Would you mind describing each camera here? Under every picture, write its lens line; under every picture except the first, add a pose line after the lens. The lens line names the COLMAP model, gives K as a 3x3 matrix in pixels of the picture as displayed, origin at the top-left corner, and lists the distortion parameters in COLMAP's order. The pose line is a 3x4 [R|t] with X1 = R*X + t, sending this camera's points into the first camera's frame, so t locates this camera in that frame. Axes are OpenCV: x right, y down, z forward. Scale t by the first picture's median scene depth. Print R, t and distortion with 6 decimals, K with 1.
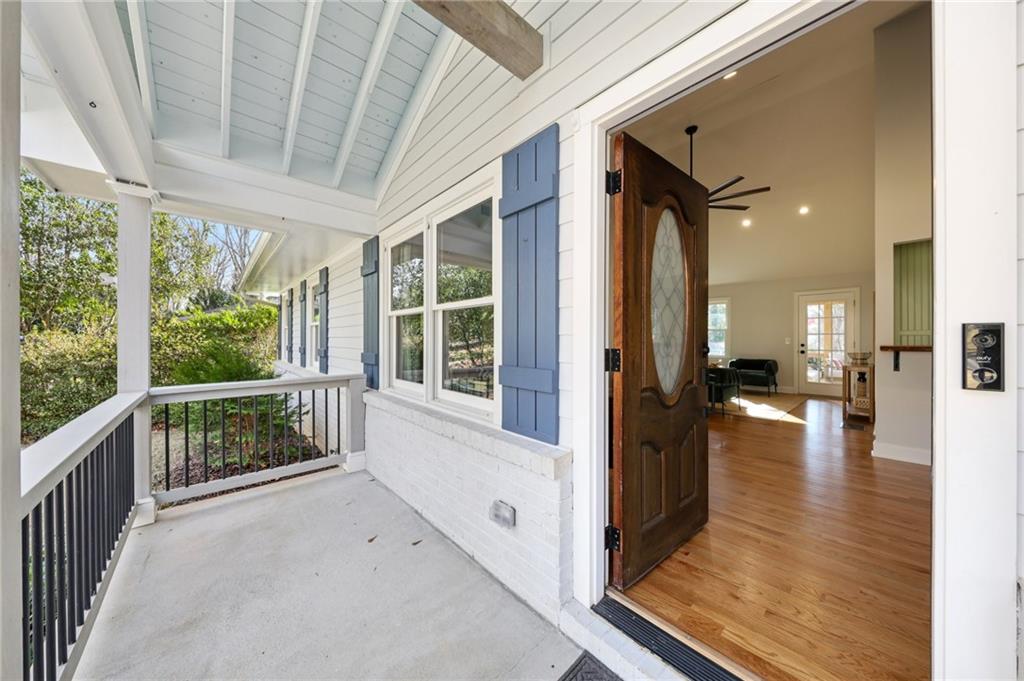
lens RADIAL K [[343.6, 0, 512.0], [0, 343.6, 340.5], [0, 0, 1]] dist [-0.001225, -0.000081]
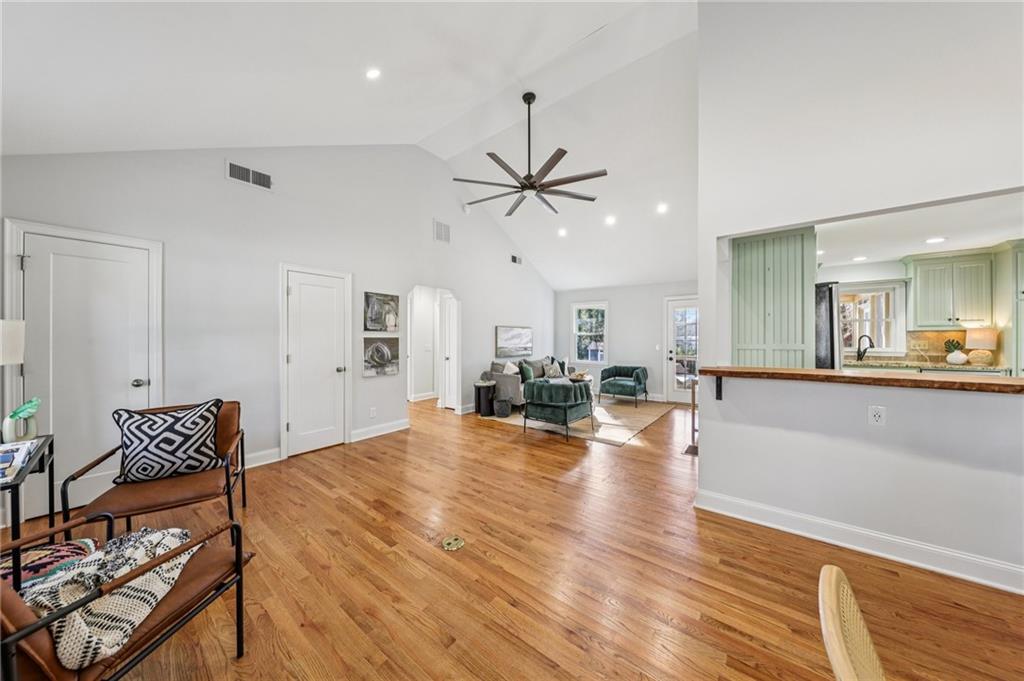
lens RADIAL K [[333.4, 0, 512.0], [0, 333.4, 340.5], [0, 0, 1]] dist [0.000462, 0.000013]
pose [[0.984869, -0.000719, 0.173301, 0.257640], [-0.000781, 0.999963, 0.008585, -0.028956], [-0.173301, -0.008590, 0.984831, 0.158944]]
